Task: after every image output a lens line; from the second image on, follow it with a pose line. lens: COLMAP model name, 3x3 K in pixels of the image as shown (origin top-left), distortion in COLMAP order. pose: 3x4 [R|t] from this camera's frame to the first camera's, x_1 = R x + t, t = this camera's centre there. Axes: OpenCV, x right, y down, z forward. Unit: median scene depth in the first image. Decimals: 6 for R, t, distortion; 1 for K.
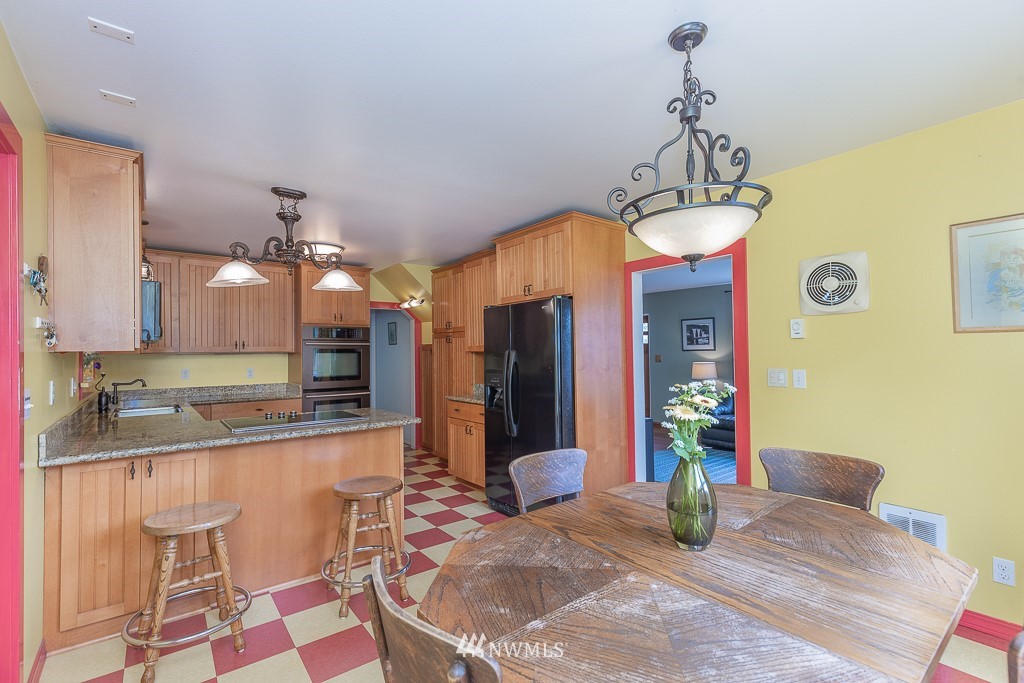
lens RADIAL K [[460.9, 0, 512.0], [0, 460.9, 341.5], [0, 0, 1]] dist [0.014940, -0.000620]
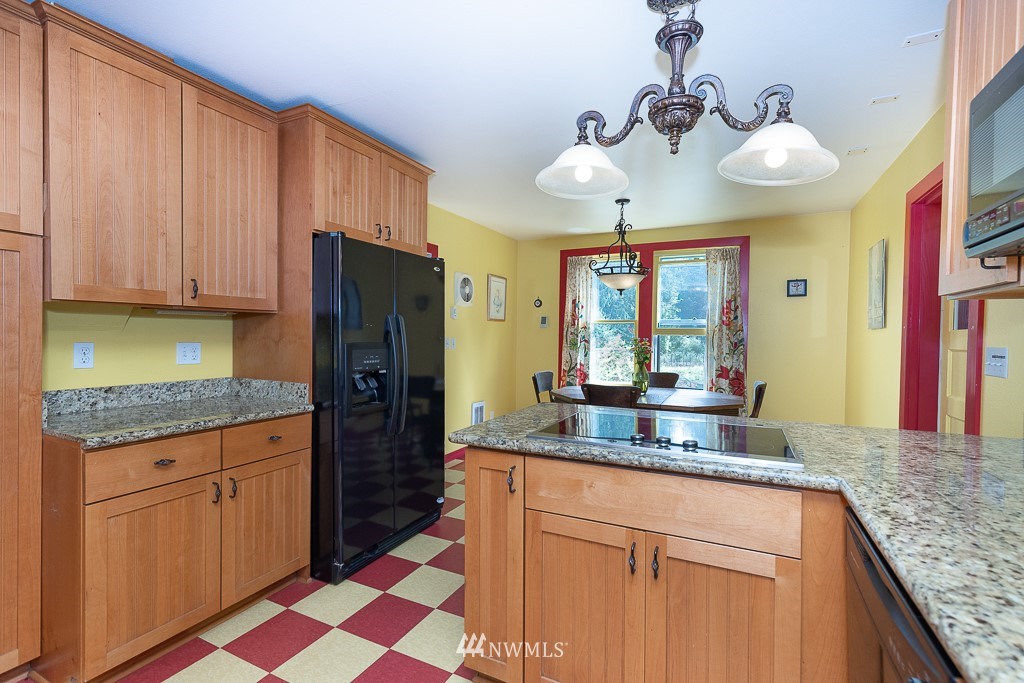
lens RADIAL K [[460.9, 0, 512.0], [0, 460.9, 341.5], [0, 0, 1]] dist [0.014940, -0.000620]
pose [[-0.428717, -0.004338, 0.903428, -0.527309], [-0.026692, 0.999613, -0.007867, 0.044392], [-0.903044, -0.027487, -0.428667, 0.839736]]
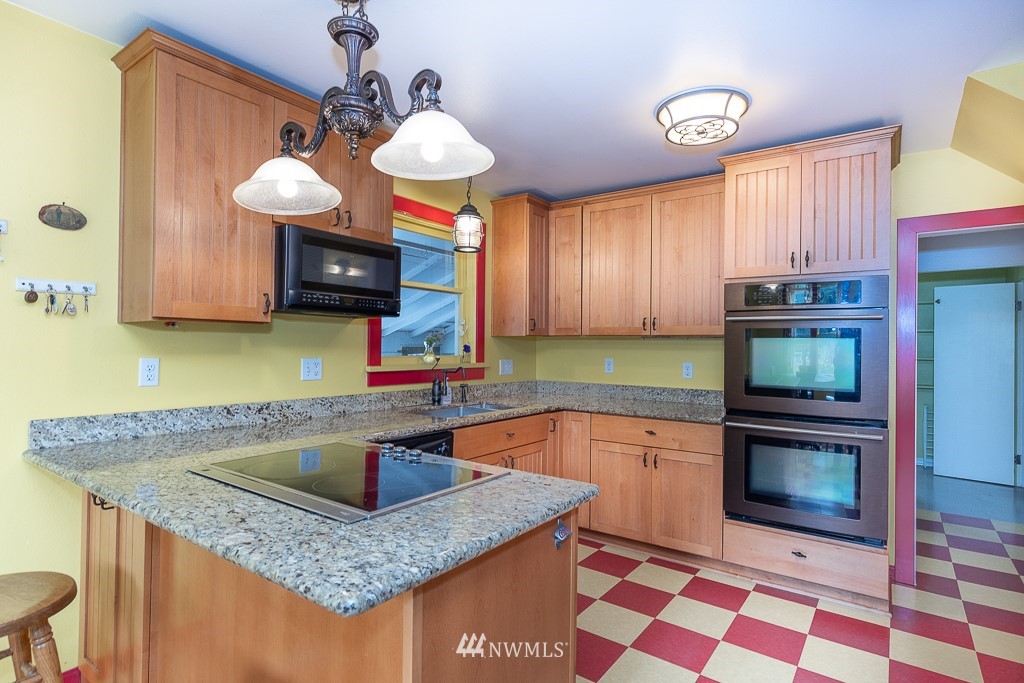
lens RADIAL K [[524.4, 0, 512.0], [0, 524.4, 341.5], [0, 0, 1]] dist [0.002460, 0.000339]
pose [[0.273991, 0.006491, -0.961710, 0.041817], [0.008541, 0.999921, 0.009182, 0.022596], [0.961694, -0.010730, 0.273914, 0.615918]]
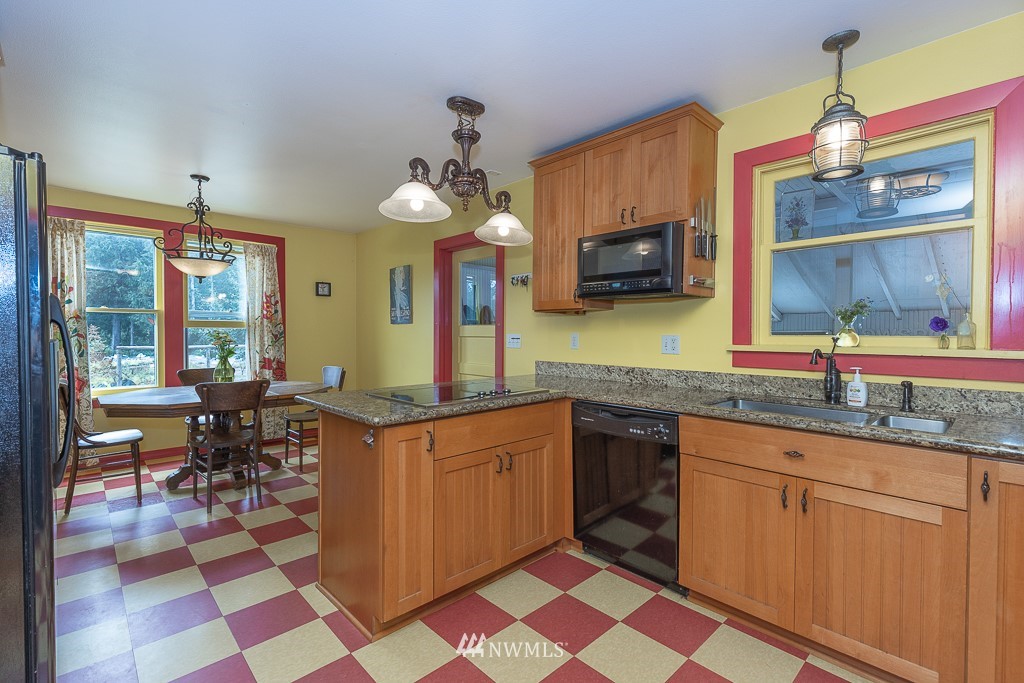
lens RADIAL K [[460.9, 0, 512.0], [0, 460.9, 341.5], [0, 0, 1]] dist [0.014940, -0.000620]
pose [[-0.995854, 0.010178, -0.090400, -0.295821], [0.010428, 0.999943, -0.002291, 0.049820], [0.090371, -0.003225, -0.995903, 1.090732]]
